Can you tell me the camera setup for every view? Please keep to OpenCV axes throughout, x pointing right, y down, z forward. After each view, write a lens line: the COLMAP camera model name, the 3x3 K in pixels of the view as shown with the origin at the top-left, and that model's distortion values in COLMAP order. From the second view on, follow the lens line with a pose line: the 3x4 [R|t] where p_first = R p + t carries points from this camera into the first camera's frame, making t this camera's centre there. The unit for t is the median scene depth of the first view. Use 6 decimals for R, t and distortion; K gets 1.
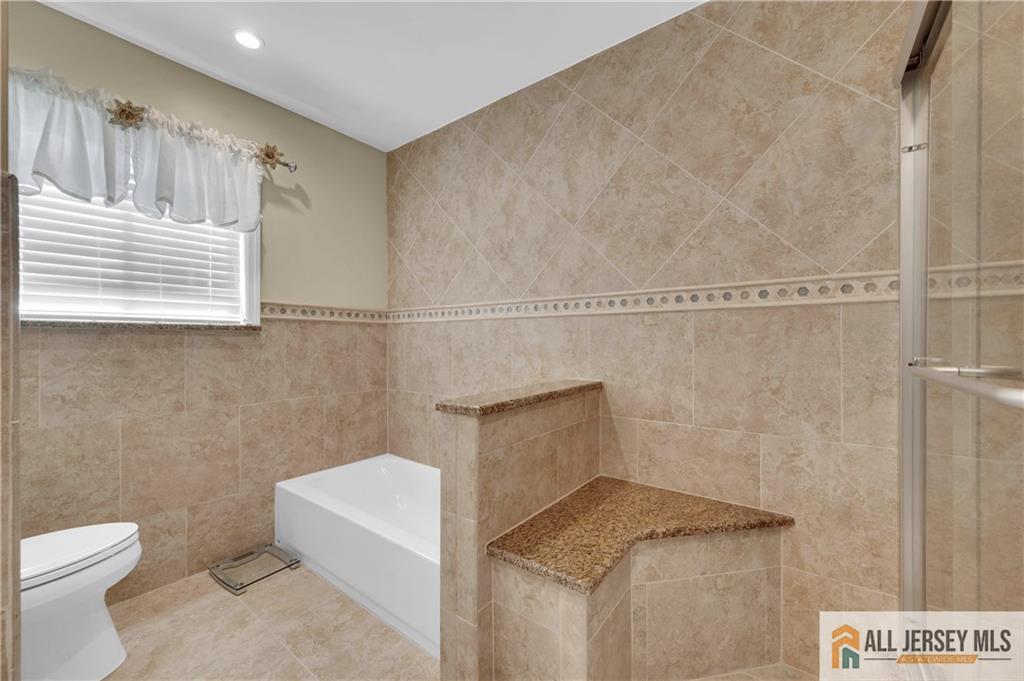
lens RADIAL K [[406.7, 0, 511.9], [0, 406.7, 339.4], [0, 0, 1]] dist [-0.000179, 0.000235]
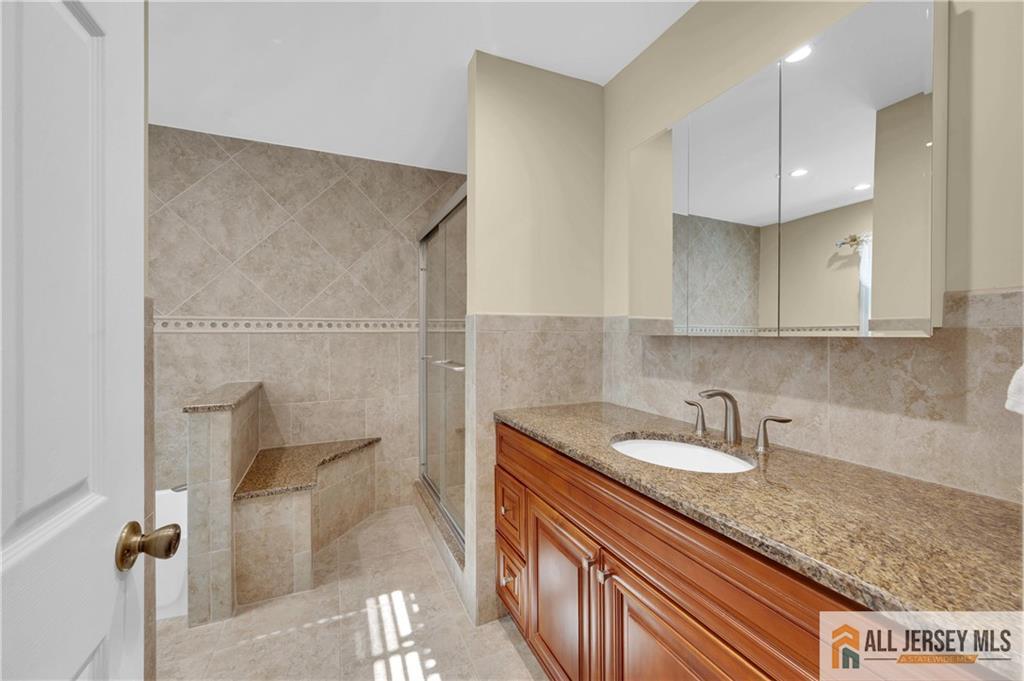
lens RADIAL K [[406.7, 0, 511.9], [0, 406.7, 339.4], [0, 0, 1]] dist [-0.000179, 0.000235]
pose [[0.476101, -0.012029, 0.879308, -0.649011], [0.000556, 0.999910, 0.013378, -0.062849], [-0.879390, -0.005880, 0.476065, -0.450185]]
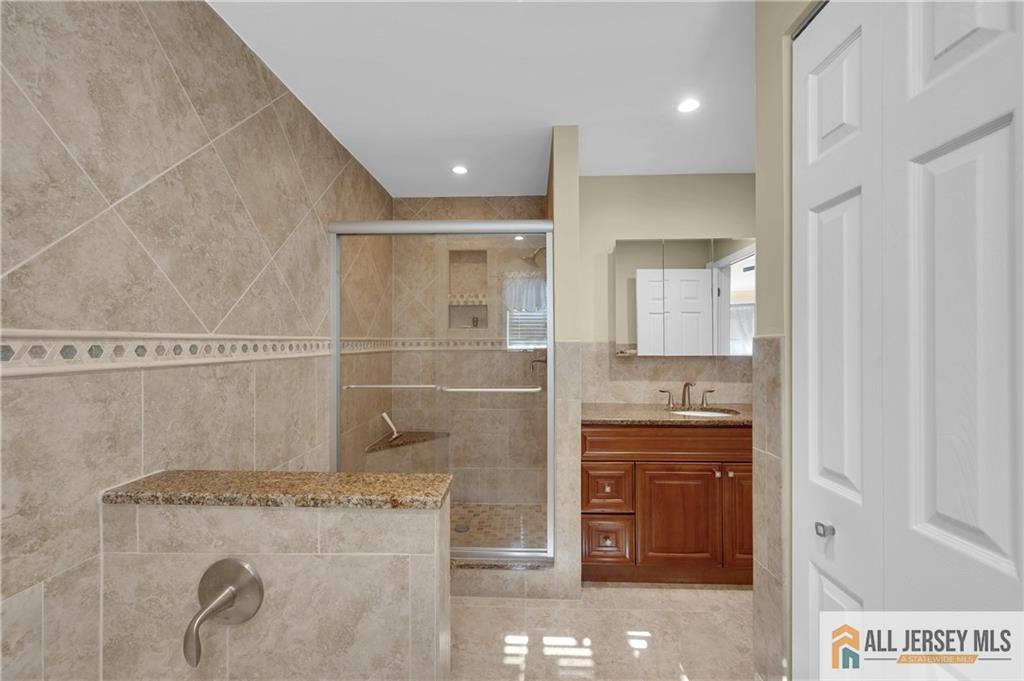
lens RADIAL K [[406.7, 0, 511.9], [0, 406.7, 339.4], [0, 0, 1]] dist [-0.000179, 0.000235]
pose [[-0.578112, 0.009243, 0.815905, -0.686487], [0.001874, 0.999948, -0.010000, -0.106631], [-0.815955, -0.004252, -0.578100, 1.019662]]
